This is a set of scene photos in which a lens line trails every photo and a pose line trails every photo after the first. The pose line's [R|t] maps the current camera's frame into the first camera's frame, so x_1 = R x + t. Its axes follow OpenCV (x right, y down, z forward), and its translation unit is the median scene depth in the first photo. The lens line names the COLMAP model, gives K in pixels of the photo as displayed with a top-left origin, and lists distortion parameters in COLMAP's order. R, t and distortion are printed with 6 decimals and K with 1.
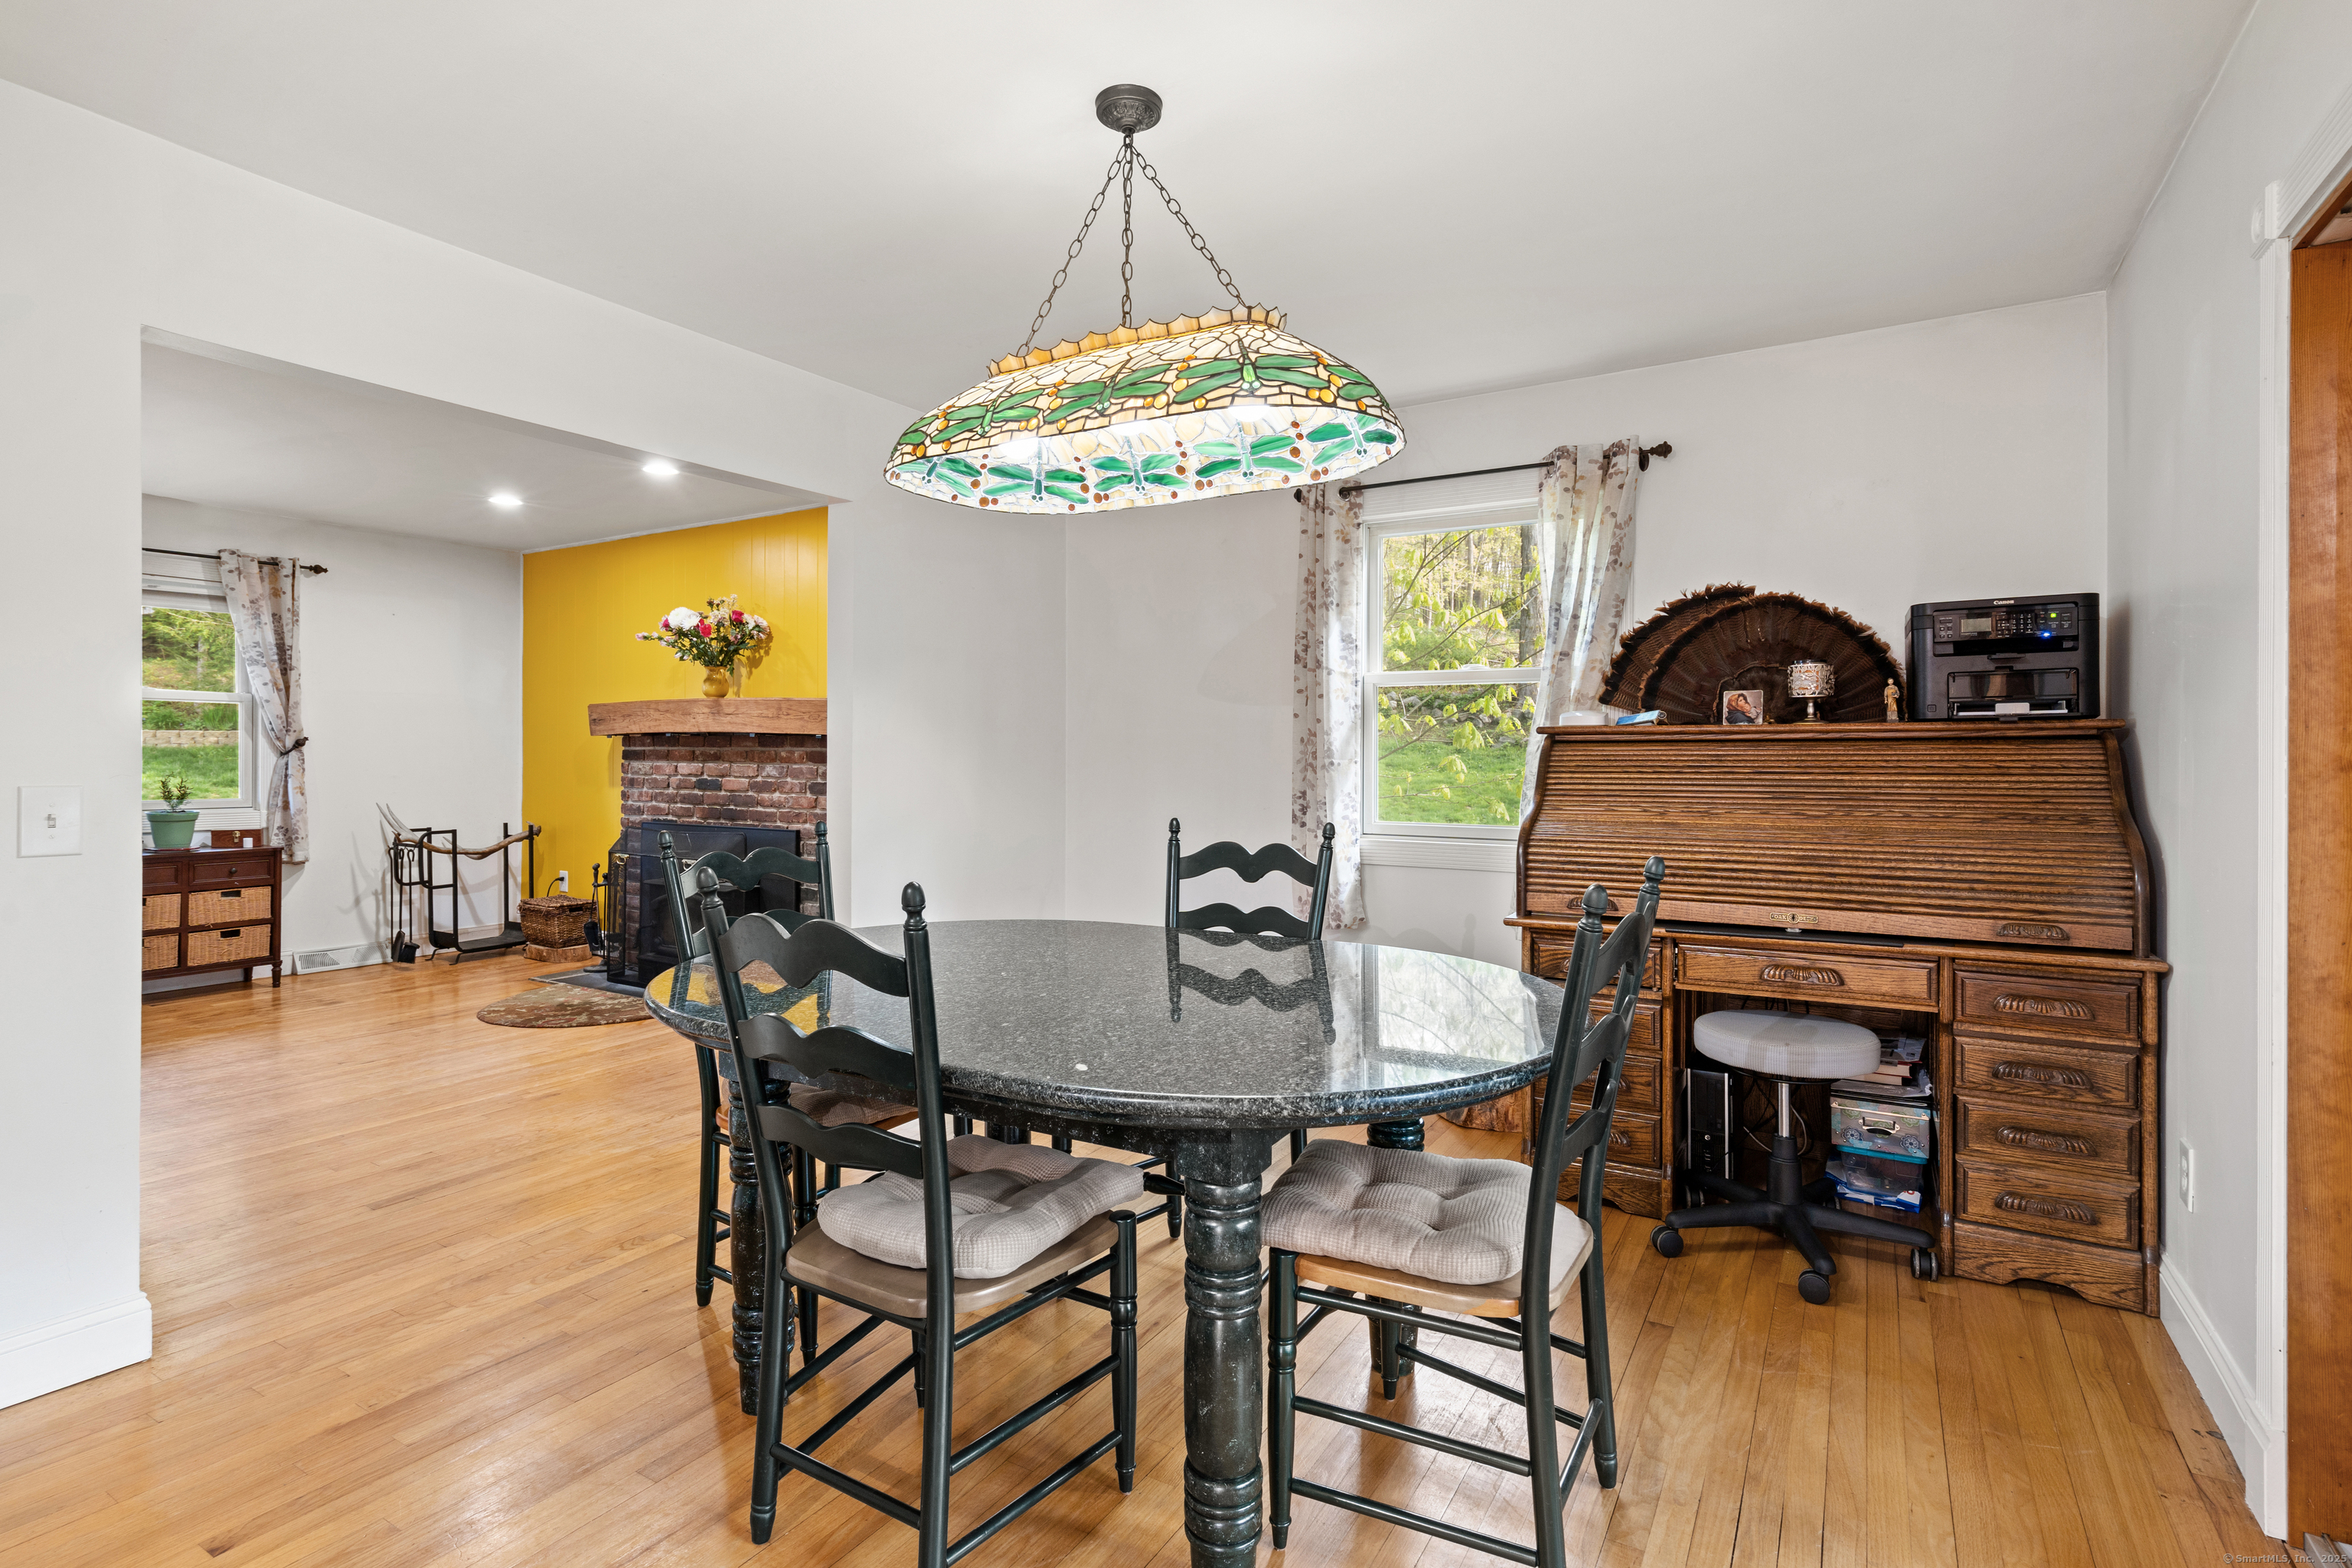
lens RADIAL K [[1135.0, 0, 1176.0], [0, 1135.0, 784.0], [0, 0, 1]] dist [-0.000198, 0.000013]
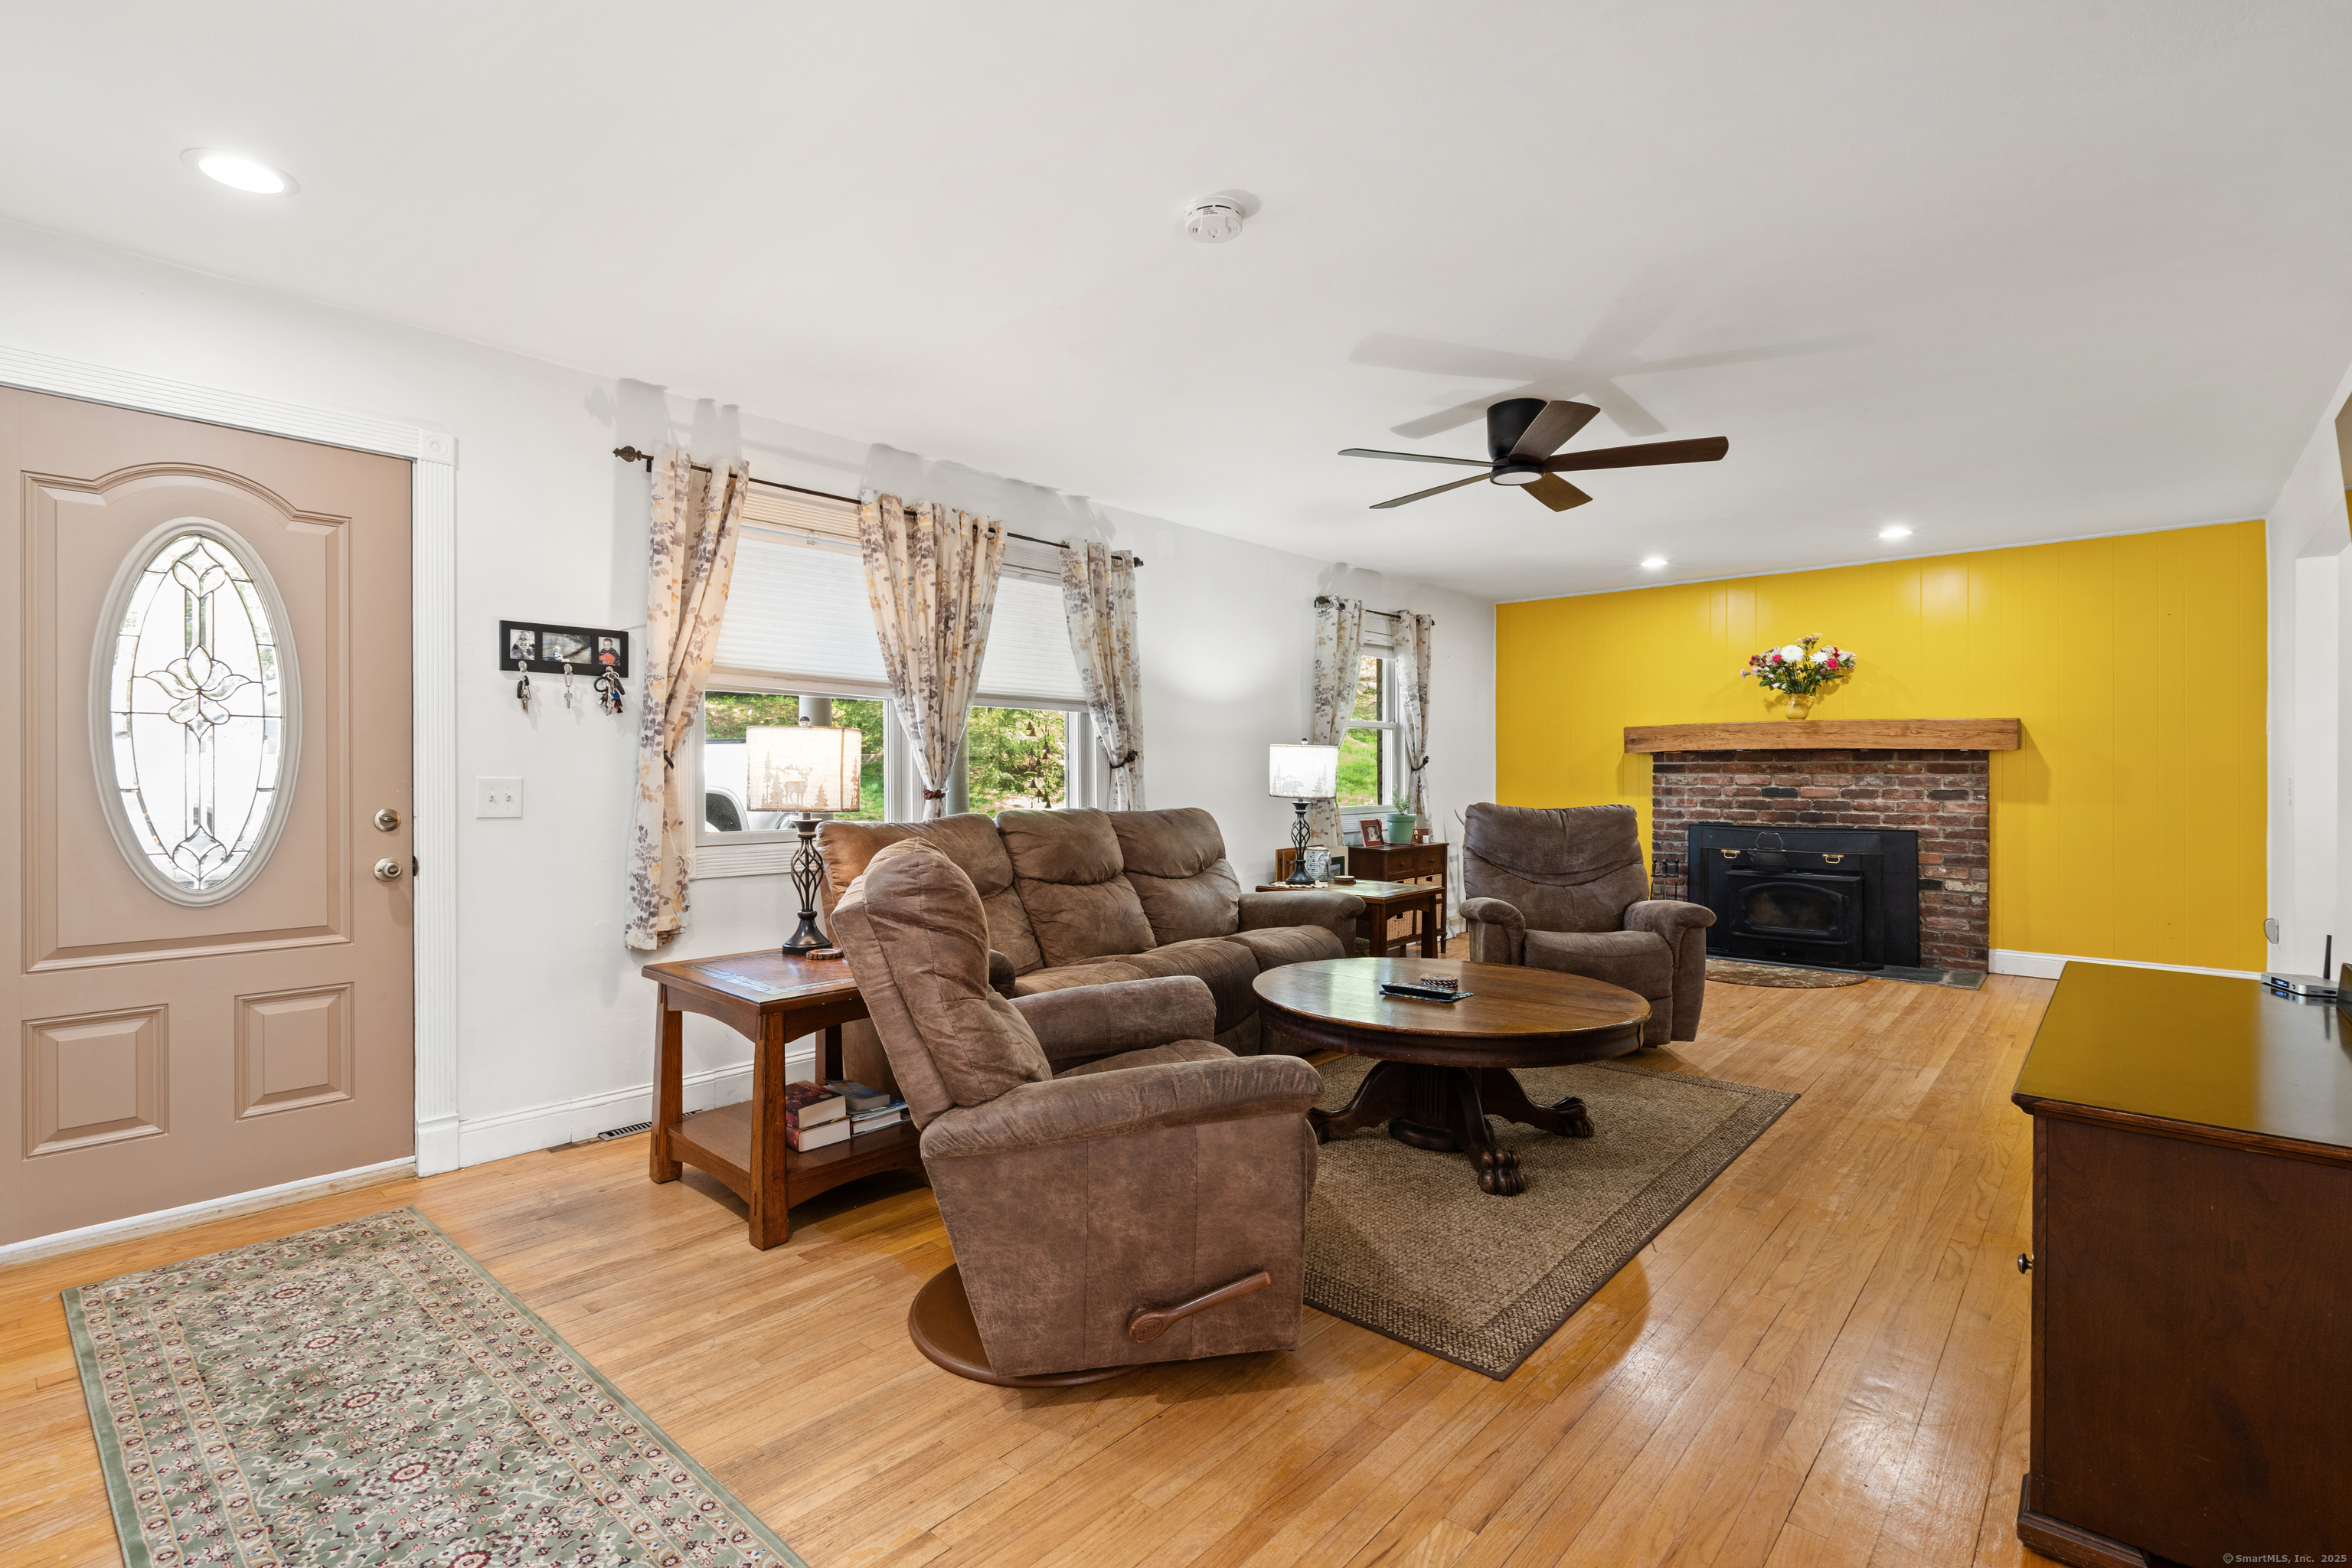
lens RADIAL K [[1086.7, 0, 1169.9], [0, 1086.7, 790.5], [0, 0, 1]] dist [0.000259, 0.000052]
pose [[0.984475, -0.003338, -0.175492, -1.440783], [0.001336, 0.999933, -0.011525, 0.018334], [0.175519, 0.011112, 0.984413, -0.415467]]
